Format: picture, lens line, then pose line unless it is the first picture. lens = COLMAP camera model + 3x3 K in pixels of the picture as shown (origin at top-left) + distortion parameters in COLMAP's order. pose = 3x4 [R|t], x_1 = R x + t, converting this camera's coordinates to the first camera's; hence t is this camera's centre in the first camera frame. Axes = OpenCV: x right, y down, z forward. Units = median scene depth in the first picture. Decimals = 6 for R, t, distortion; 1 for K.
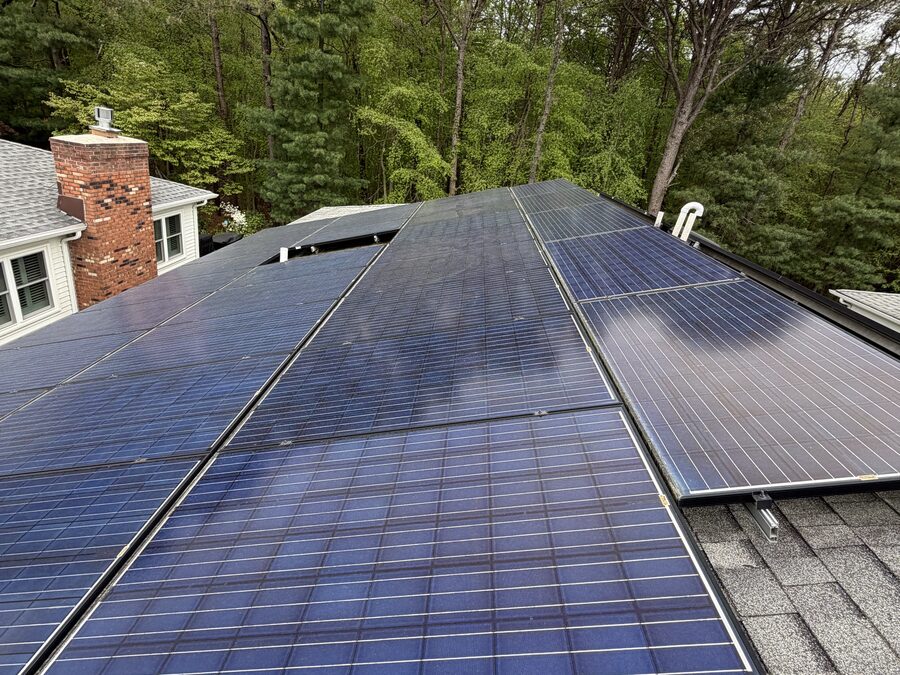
lens RADIAL K [[455.1, 0, 450.1], [0, 455.1, 336.9], [0, 0, 1]] dist [-0.010980, -0.000702]
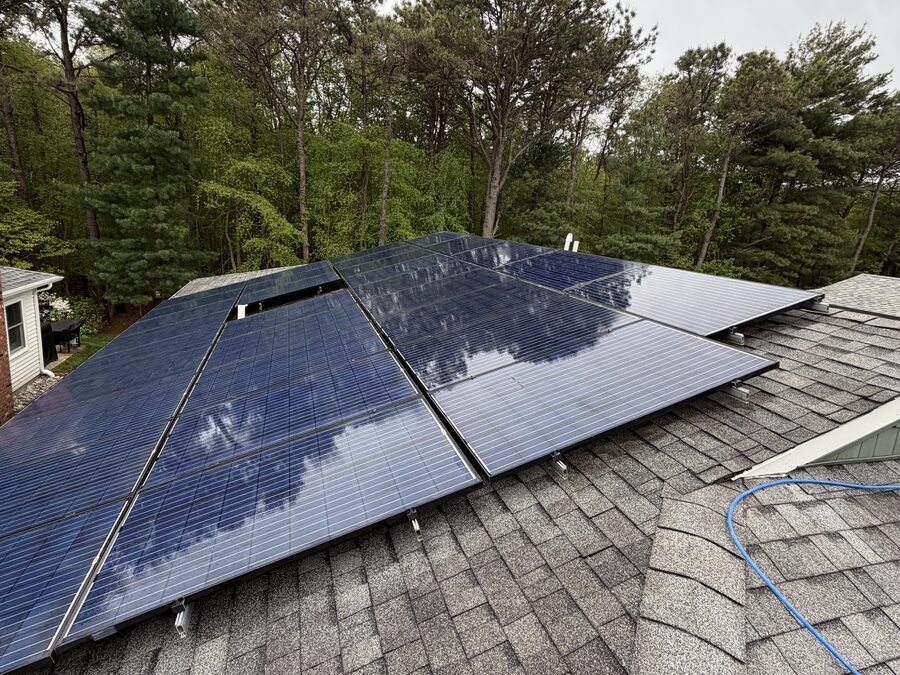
lens RADIAL K [[455.1, 0, 450.0], [0, 455.1, 338.5], [0, 0, 1]] dist [-0.010980, -0.000702]
pose [[0.924153, -0.144731, 0.353546, -0.093513], [0.189257, 0.977359, -0.094609, 0.022656], [-0.331849, 0.154344, 0.930620, -0.041867]]
